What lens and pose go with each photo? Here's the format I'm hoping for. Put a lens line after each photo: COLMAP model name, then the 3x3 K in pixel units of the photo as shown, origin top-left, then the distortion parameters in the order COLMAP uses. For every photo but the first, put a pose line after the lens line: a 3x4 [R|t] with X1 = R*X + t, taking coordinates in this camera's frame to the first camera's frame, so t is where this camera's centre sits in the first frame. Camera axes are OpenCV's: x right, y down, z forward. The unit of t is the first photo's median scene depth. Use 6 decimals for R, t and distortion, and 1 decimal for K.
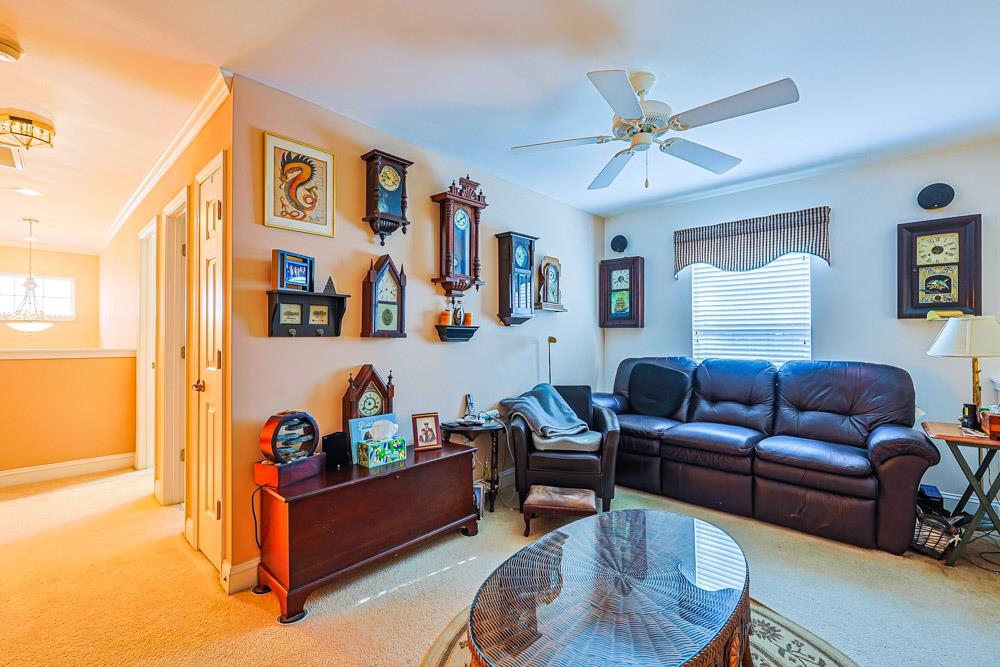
lens RADIAL K [[429.4, 0, 503.7], [0, 429.4, 330.9], [0, 0, 1]] dist [-0.001291, -0.000026]
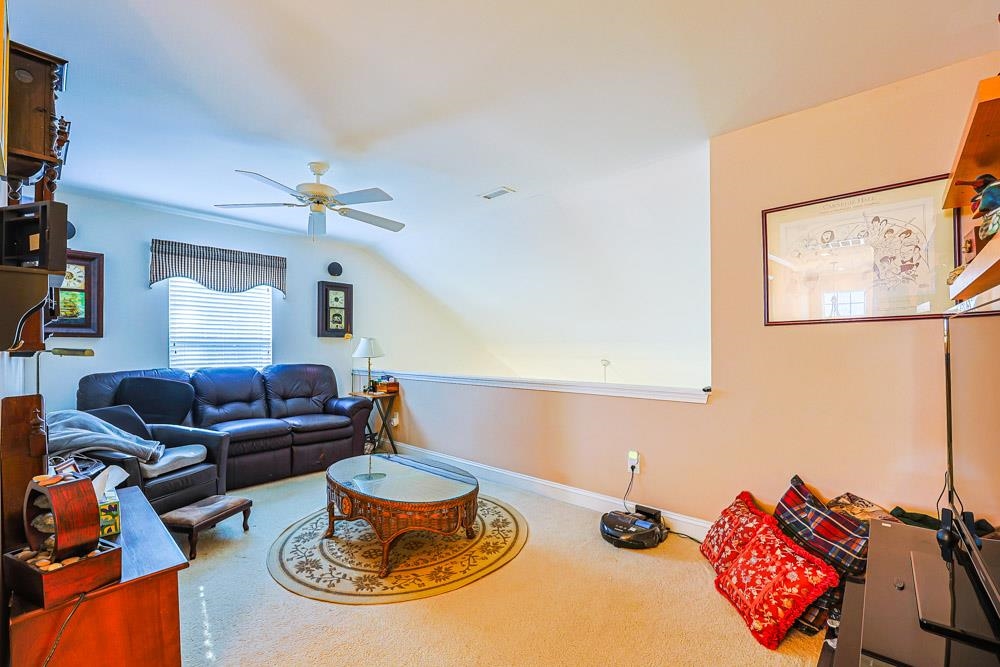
lens RADIAL K [[414.6, 0, 503.5], [0, 414.6, 340.8], [0, 0, 1]] dist [-0.002157, -0.000248]
pose [[-0.004802, 0.025271, 0.999669, -0.745759], [0.001475, 0.999680, -0.025264, 0.030678], [-0.999987, 0.001354, -0.004837, 0.314652]]
